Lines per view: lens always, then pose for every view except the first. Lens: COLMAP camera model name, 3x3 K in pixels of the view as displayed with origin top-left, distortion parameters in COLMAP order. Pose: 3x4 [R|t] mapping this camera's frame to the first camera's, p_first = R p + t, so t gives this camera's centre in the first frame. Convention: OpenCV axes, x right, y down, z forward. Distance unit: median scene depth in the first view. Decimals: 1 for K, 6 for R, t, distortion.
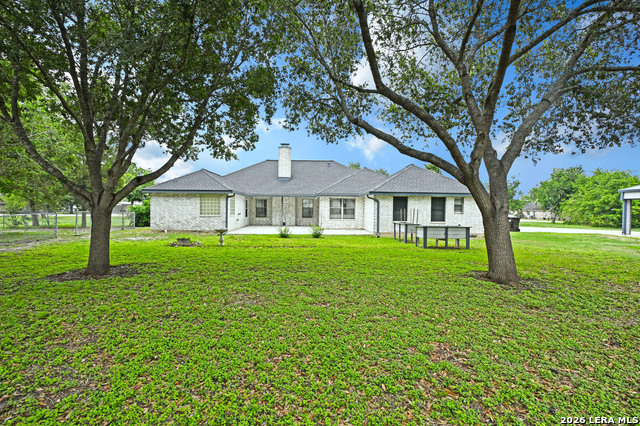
lens RADIAL K [[313.0, 0, 319.7], [0, 313.0, 211.2], [0, 0, 1]] dist [0.000271, -0.000173]
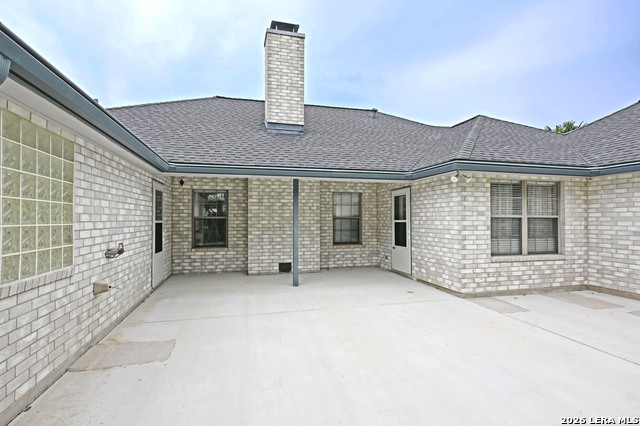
lens RADIAL K [[313.0, 0, 320.4], [0, 313.0, 213.9], [0, 0, 1]] dist [0.000271, -0.000173]
pose [[0.973857, -0.002492, 0.227147, -0.153242], [0.008421, 0.999649, -0.025138, -0.005838], [-0.227004, 0.026394, 0.973536, 0.680977]]
